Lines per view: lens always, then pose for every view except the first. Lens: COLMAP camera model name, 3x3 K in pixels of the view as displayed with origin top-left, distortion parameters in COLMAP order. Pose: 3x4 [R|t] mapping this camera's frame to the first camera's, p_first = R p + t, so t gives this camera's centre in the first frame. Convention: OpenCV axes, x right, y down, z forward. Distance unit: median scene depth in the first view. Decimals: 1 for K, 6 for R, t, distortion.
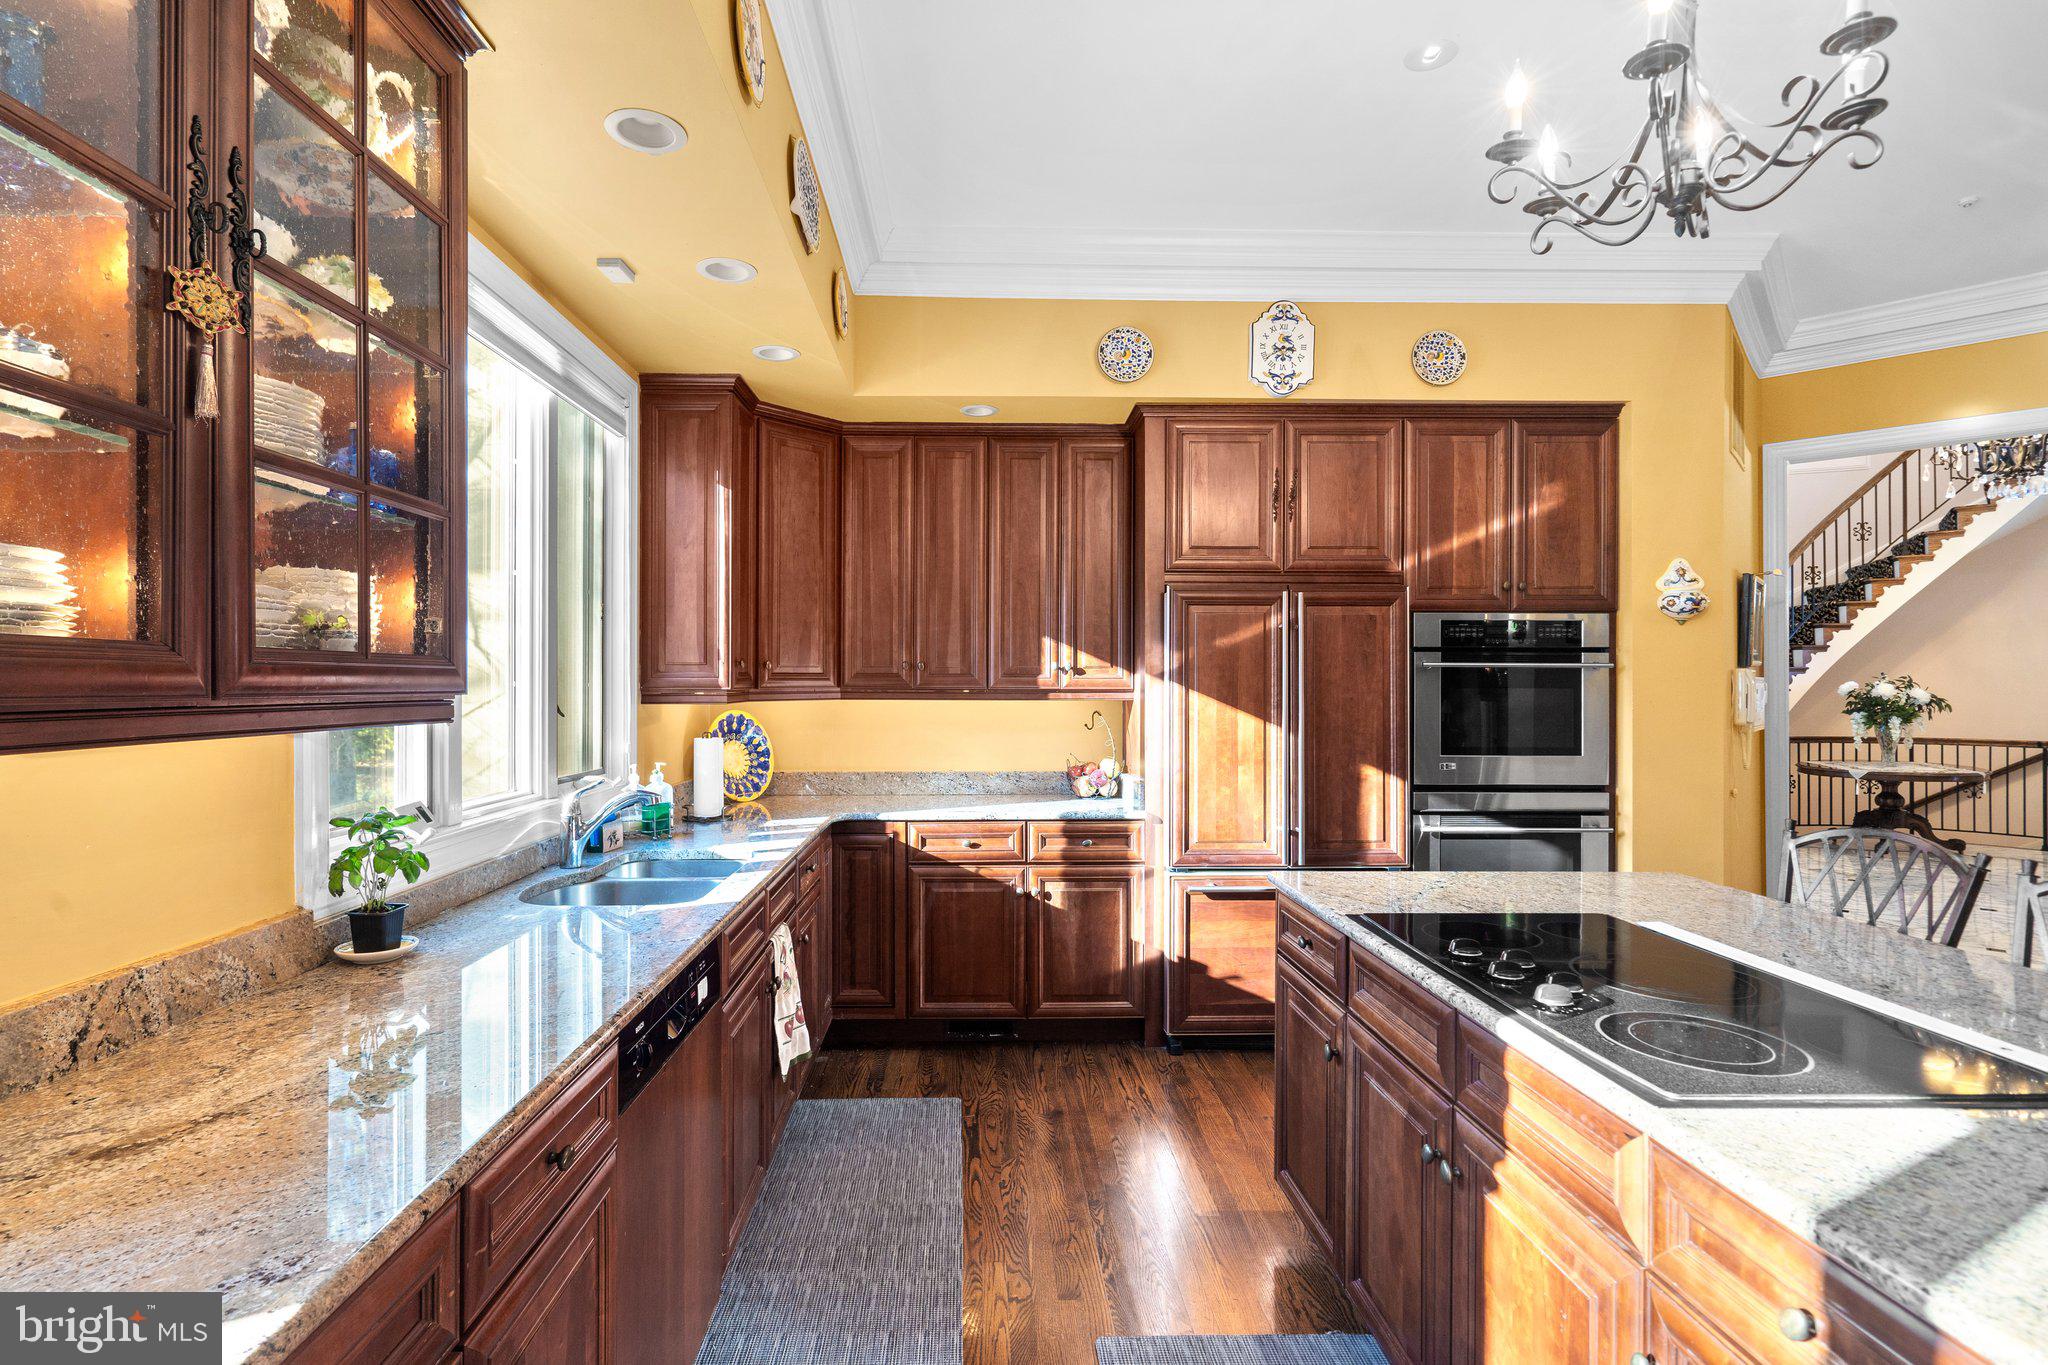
lens RADIAL K [[971.7, 0, 996.2], [0, 971.7, 680.9], [0, 0, 1]] dist [0.001210, 0.000487]
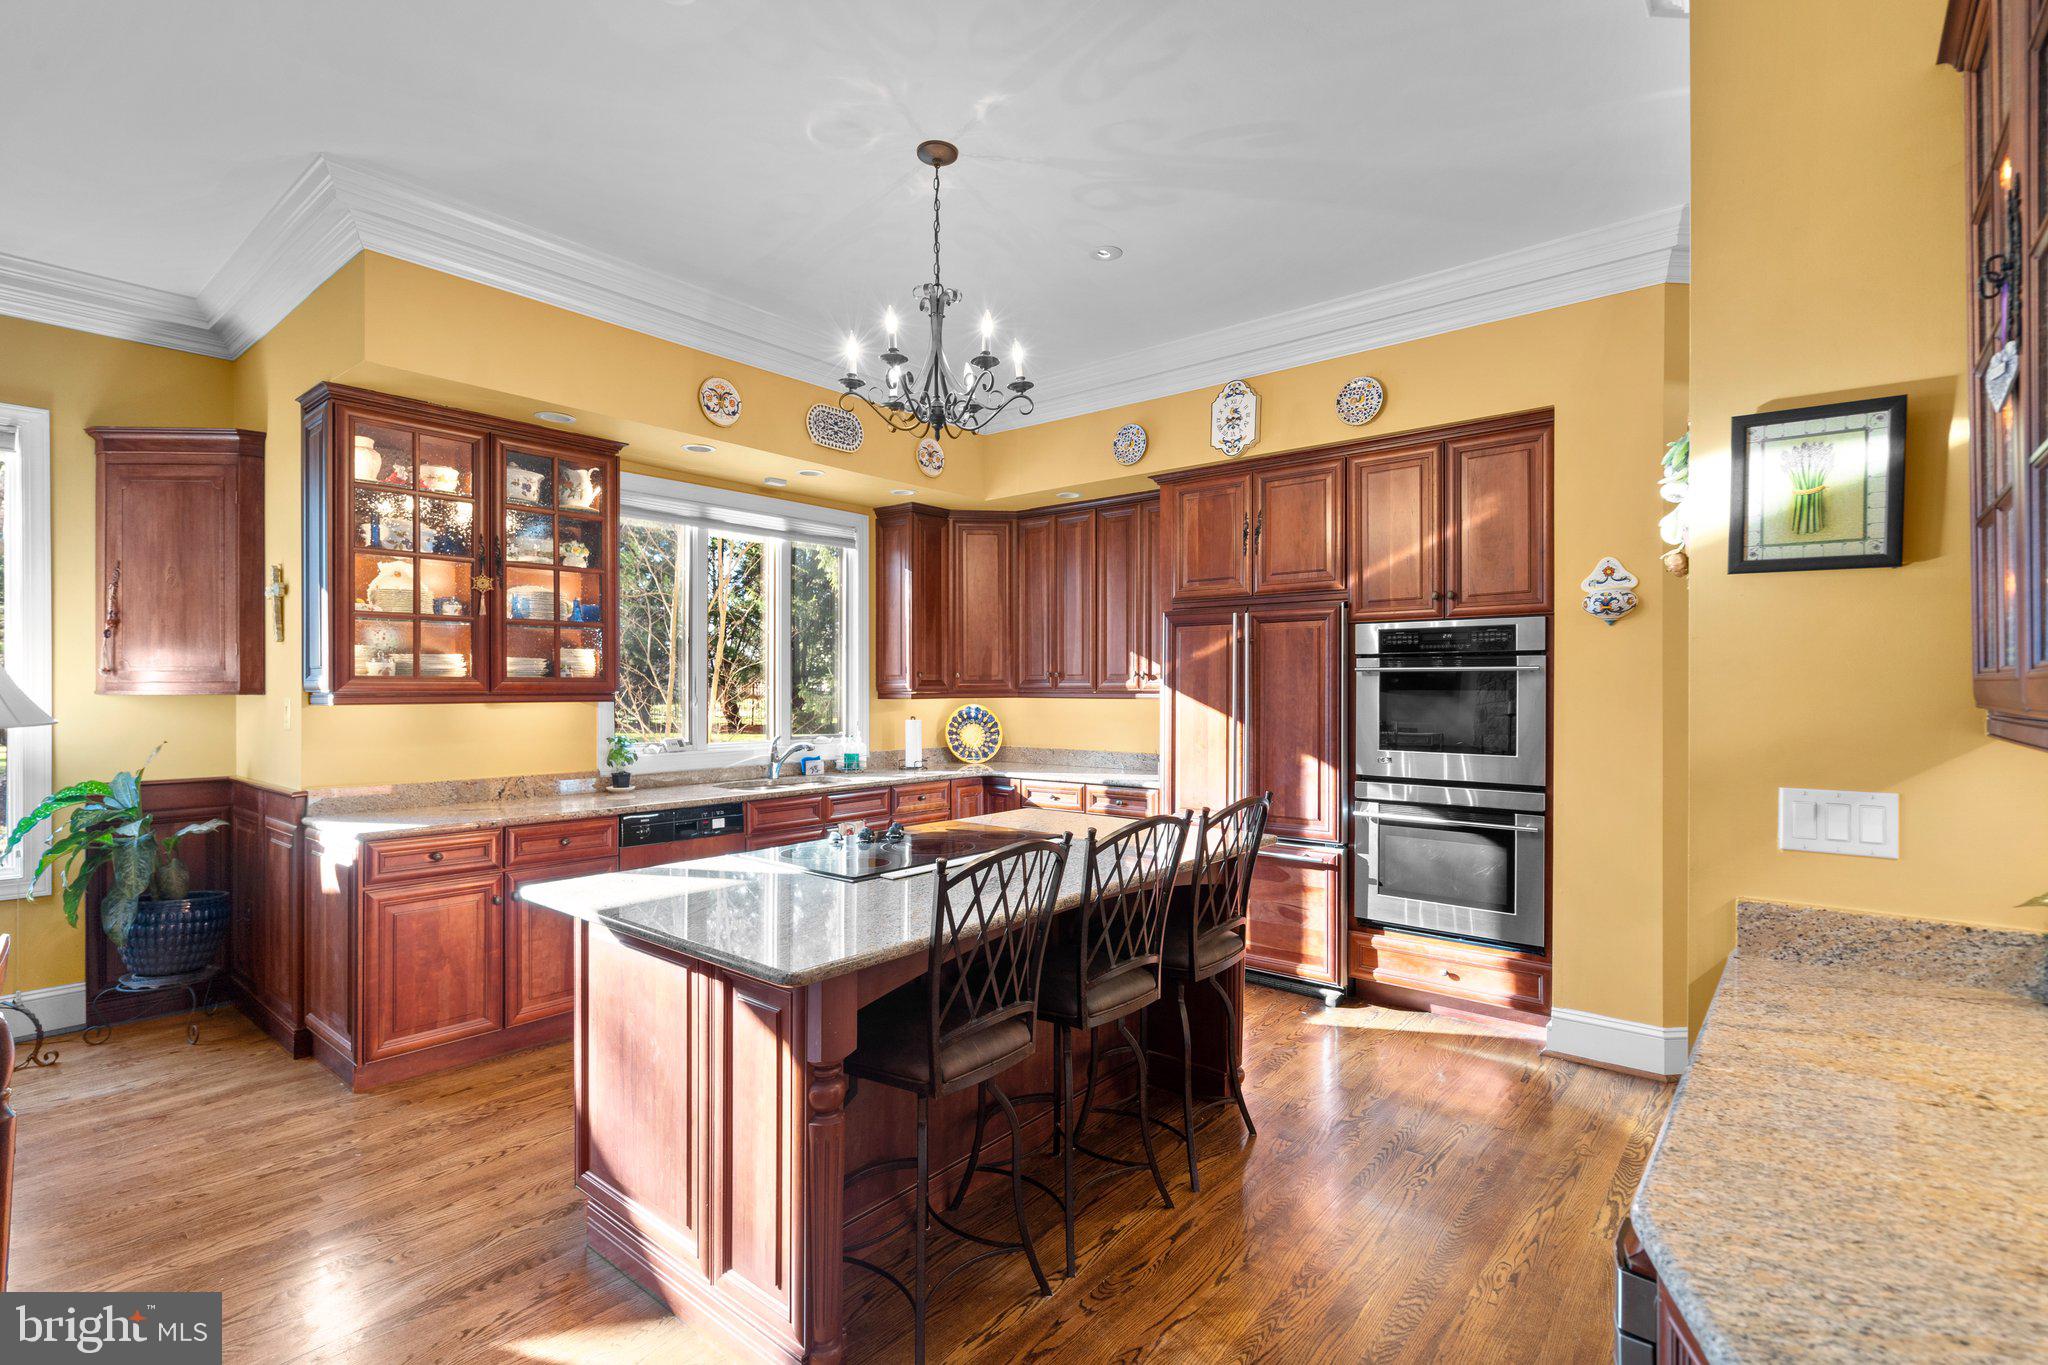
lens RADIAL K [[971.7, 0, 1023.4], [0, 971.7, 690.2], [0, 0, 1]] dist [0.001210, 0.000487]
pose [[0.751130, 0.000747, -0.660154, 0.889003], [0.004360, 0.999972, 0.006093, -0.001257], [0.660140, -0.007455, 0.751105, -0.118055]]
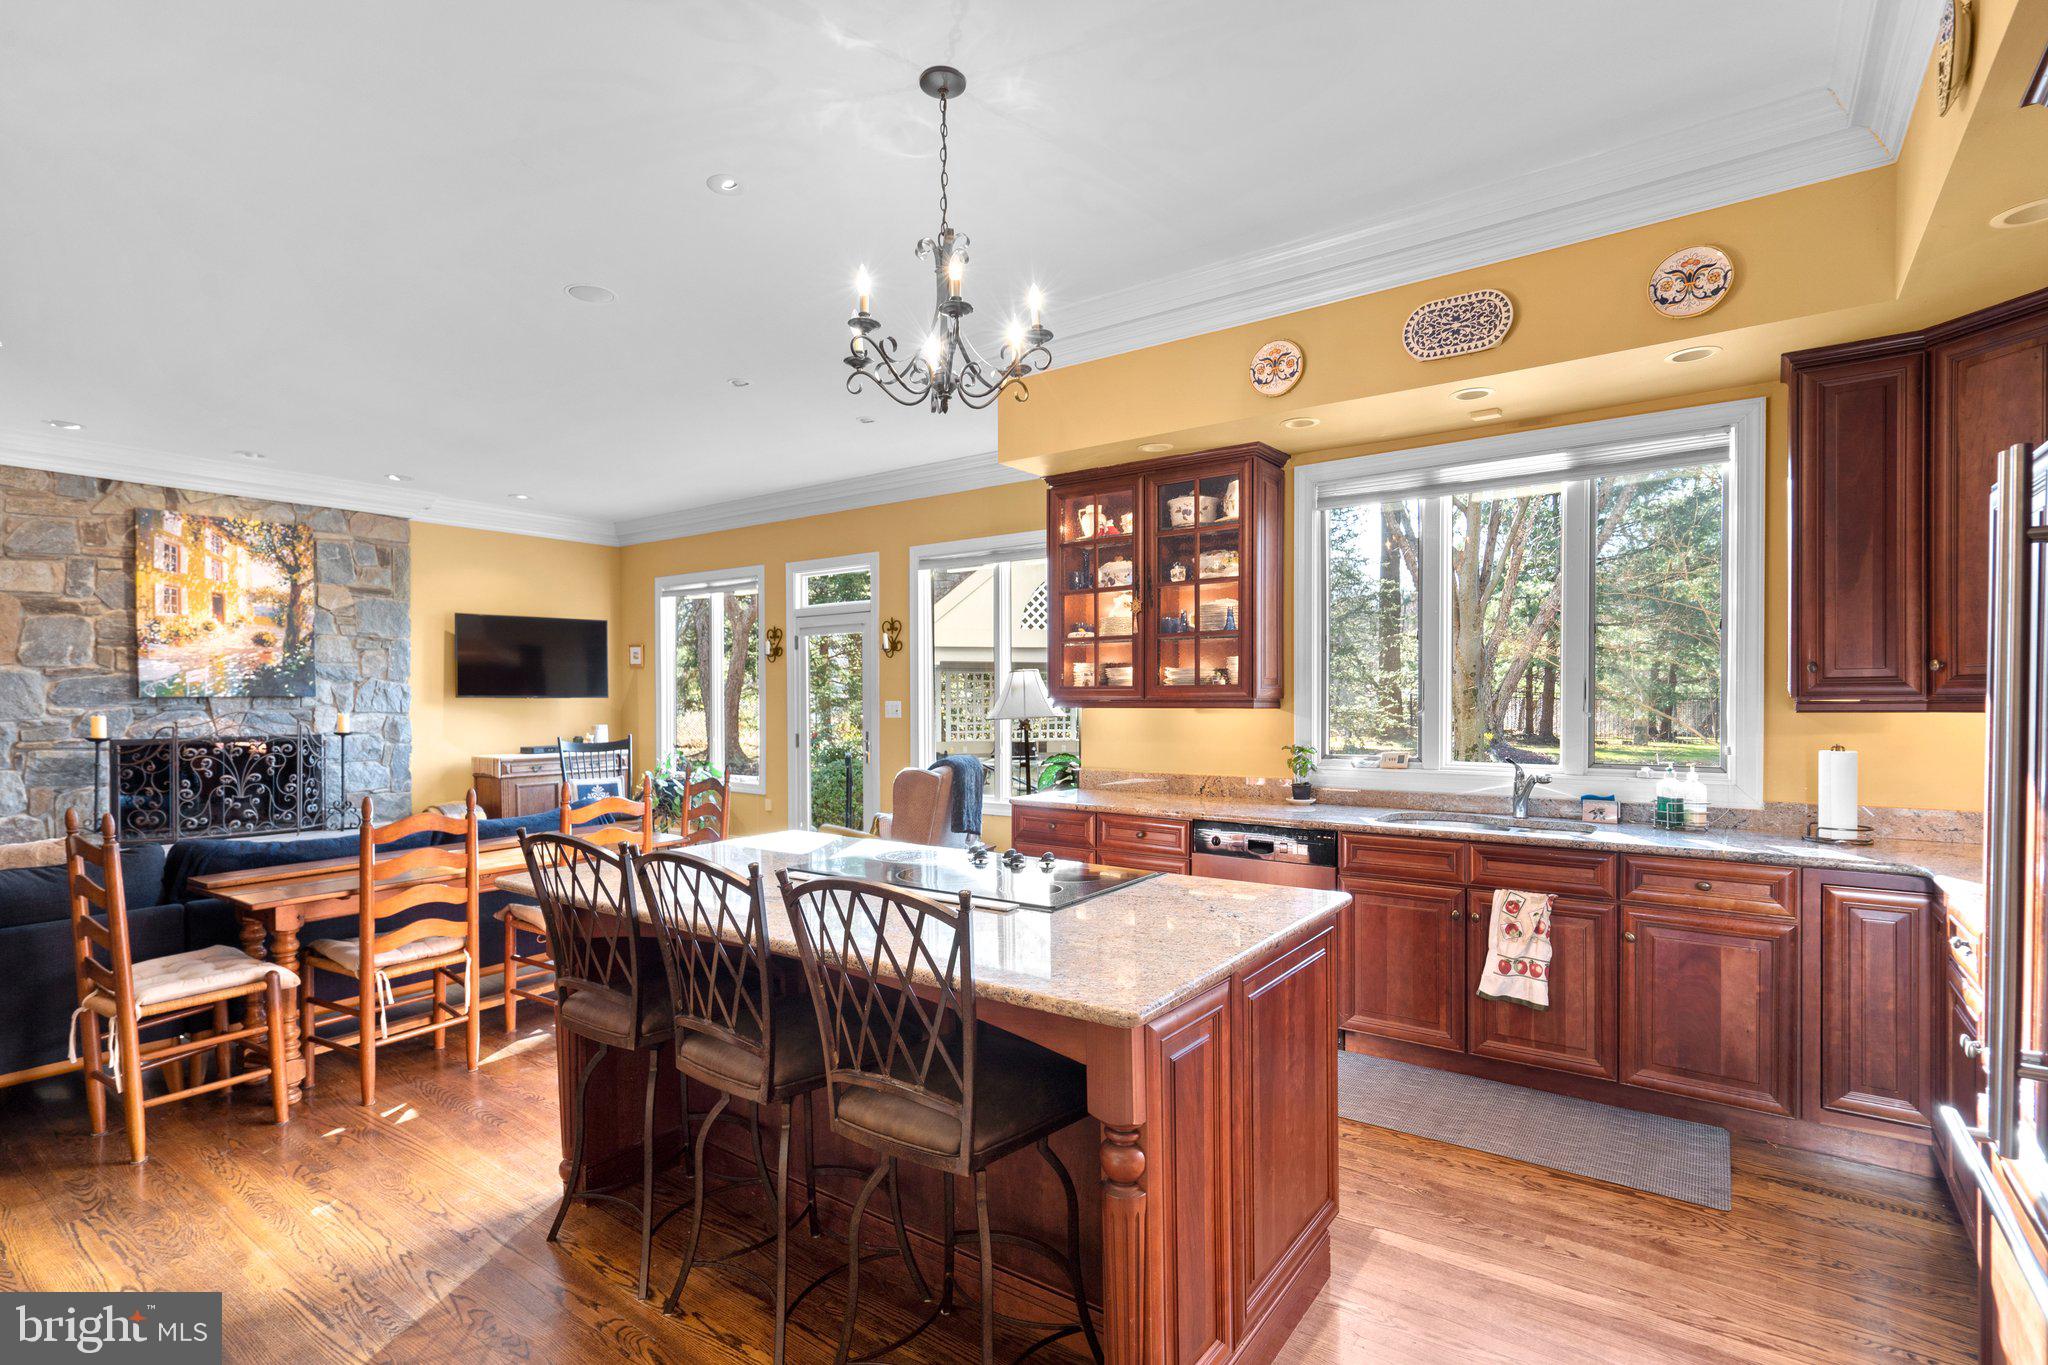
lens RADIAL K [[971.7, 0, 995.4], [0, 971.7, 697.9], [0, 0, 1]] dist [0.001210, 0.000487]
pose [[-0.623736, 0.003295, -0.781628, 0.833450], [0.008382, 0.999962, -0.002474, 0.005463], [0.781590, -0.008095, -0.623739, 0.899628]]
